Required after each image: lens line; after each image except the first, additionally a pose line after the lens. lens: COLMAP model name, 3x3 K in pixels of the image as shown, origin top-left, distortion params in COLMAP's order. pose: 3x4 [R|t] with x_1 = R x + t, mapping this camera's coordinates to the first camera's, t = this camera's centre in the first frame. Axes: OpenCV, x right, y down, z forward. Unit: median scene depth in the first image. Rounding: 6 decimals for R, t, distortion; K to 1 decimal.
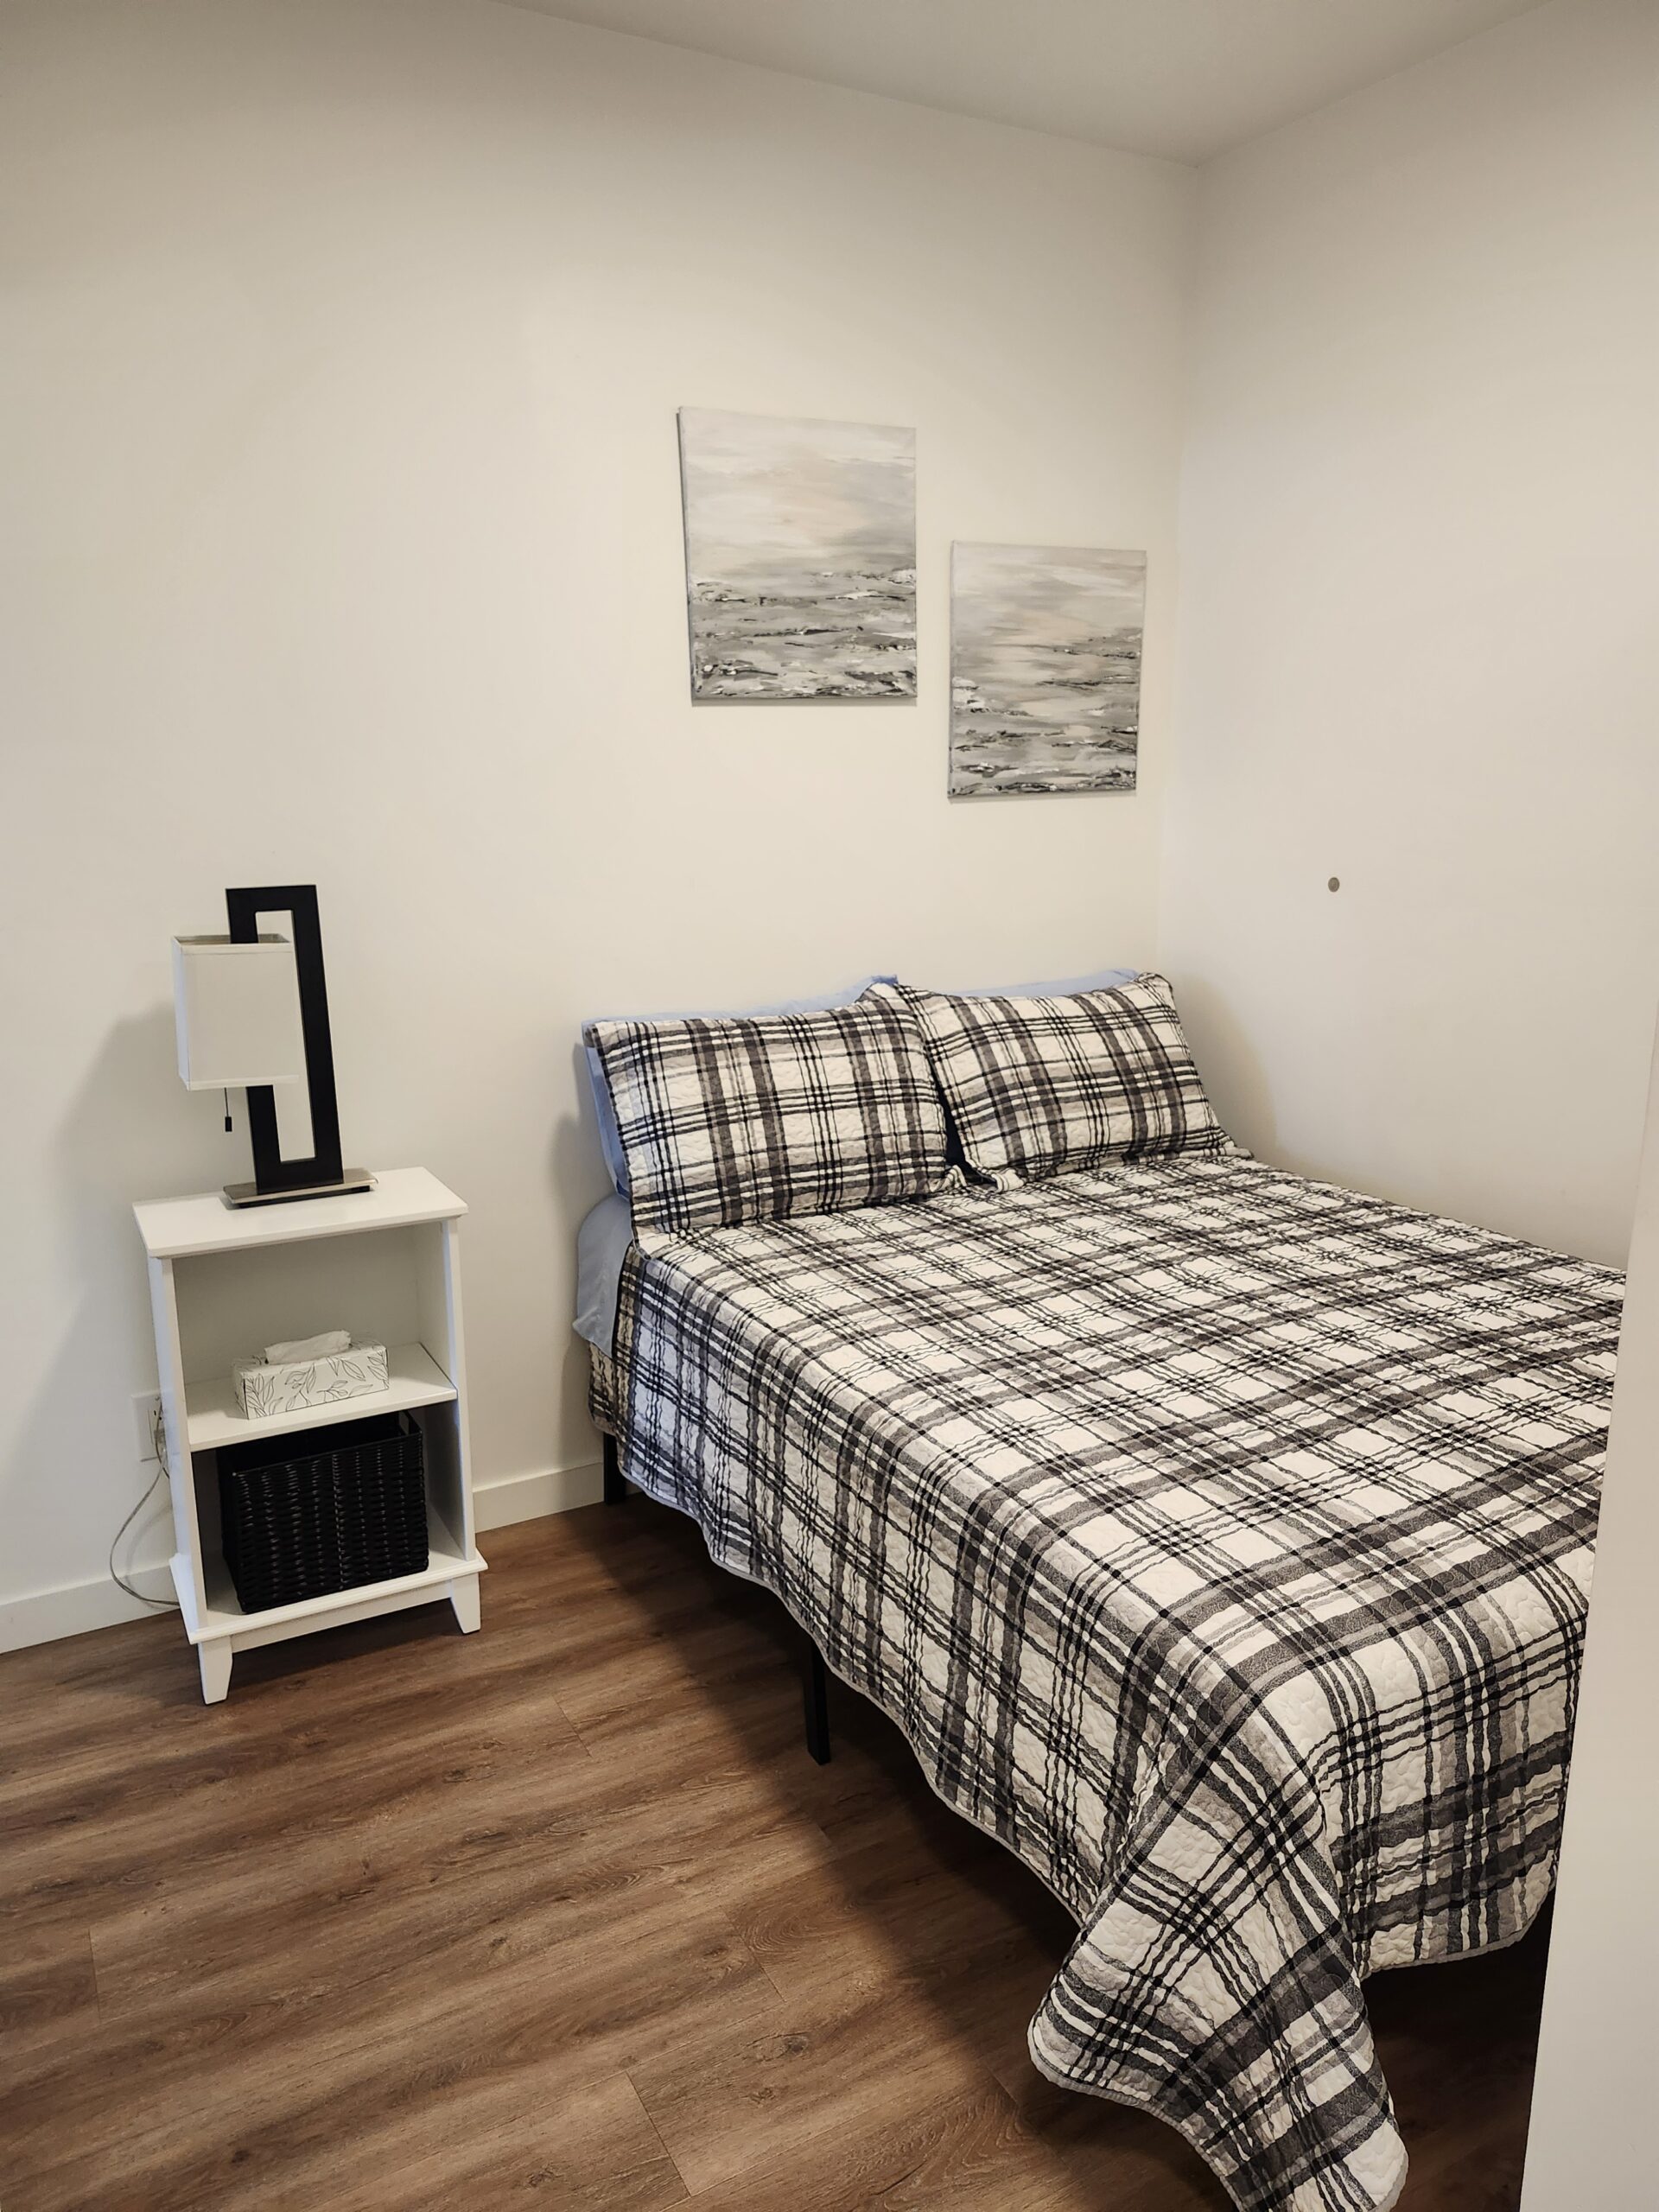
lens RADIAL K [[1514.1, 0, 824.3], [0, 1514.1, 1116.1], [0, 0, 1]] dist [0.034750, -0.027008]
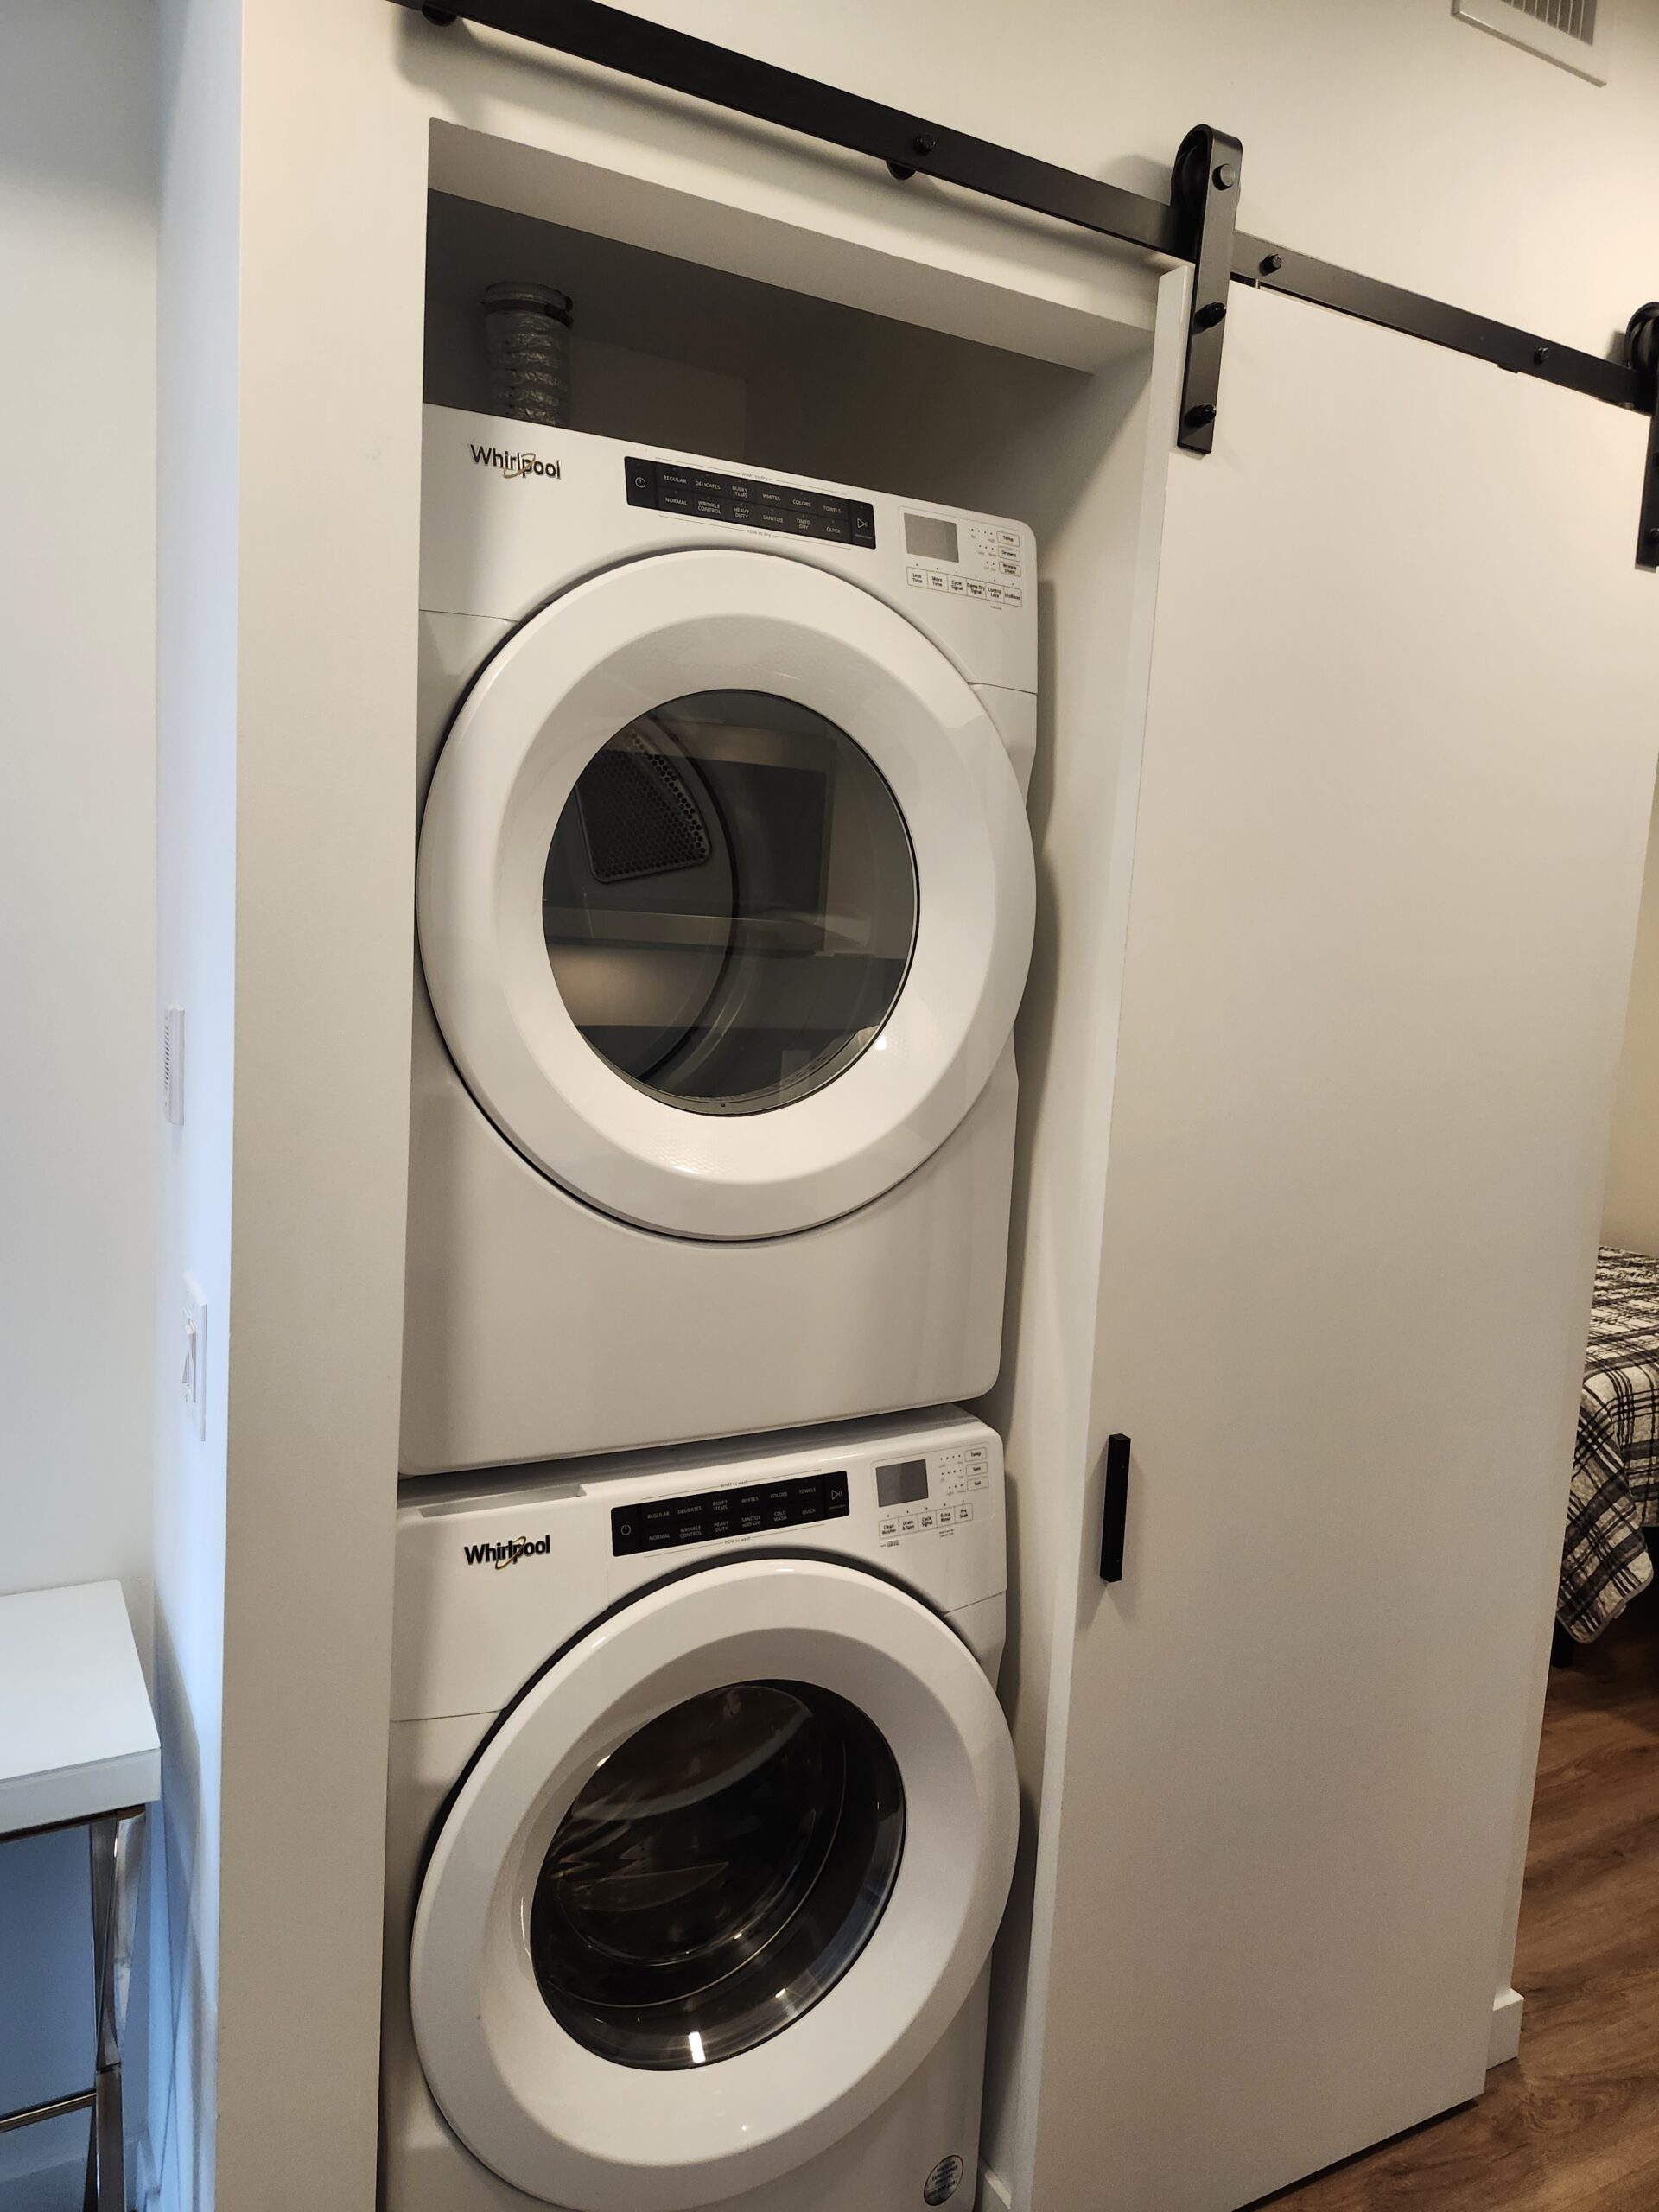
lens RADIAL K [[1514.1, 0, 829.6], [0, 1514.1, 1104.0], [0, 0, 1]] dist [0.034750, -0.027008]
pose [[0.998286, 0.058461, 0.002568, -0.816400], [-0.057945, 0.993691, -0.096019, 0.236625], [-0.008165, 0.095706, 0.995376, -1.224011]]
